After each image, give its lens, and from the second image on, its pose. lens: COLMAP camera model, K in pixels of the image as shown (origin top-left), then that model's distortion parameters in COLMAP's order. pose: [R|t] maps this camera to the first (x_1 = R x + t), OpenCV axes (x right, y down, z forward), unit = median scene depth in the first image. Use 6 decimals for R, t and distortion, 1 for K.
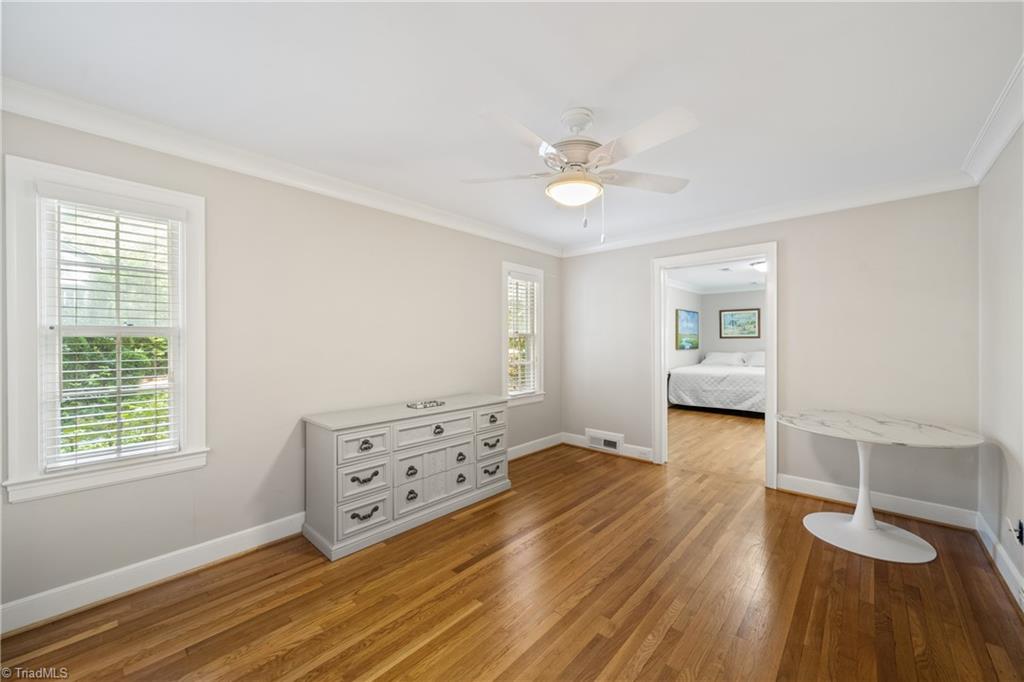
lens RADIAL K [[388.8, 0, 519.8], [0, 388.8, 346.1], [0, 0, 1]] dist [-0.000424, -0.000004]
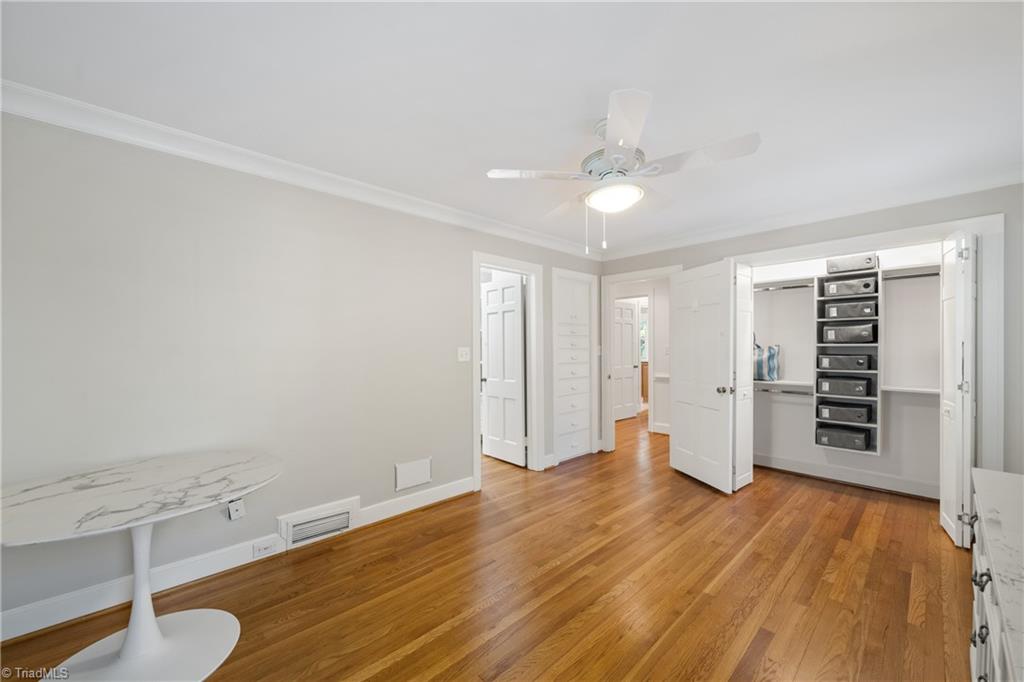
lens RADIAL K [[388.8, 0, 519.8], [0, 388.8, 346.1], [0, 0, 1]] dist [-0.000424, -0.000004]
pose [[-0.996442, 0.009063, 0.083790, 0.306765], [0.010196, 0.999862, 0.013108, -0.027872], [-0.083660, 0.013916, -0.996397, 2.065220]]
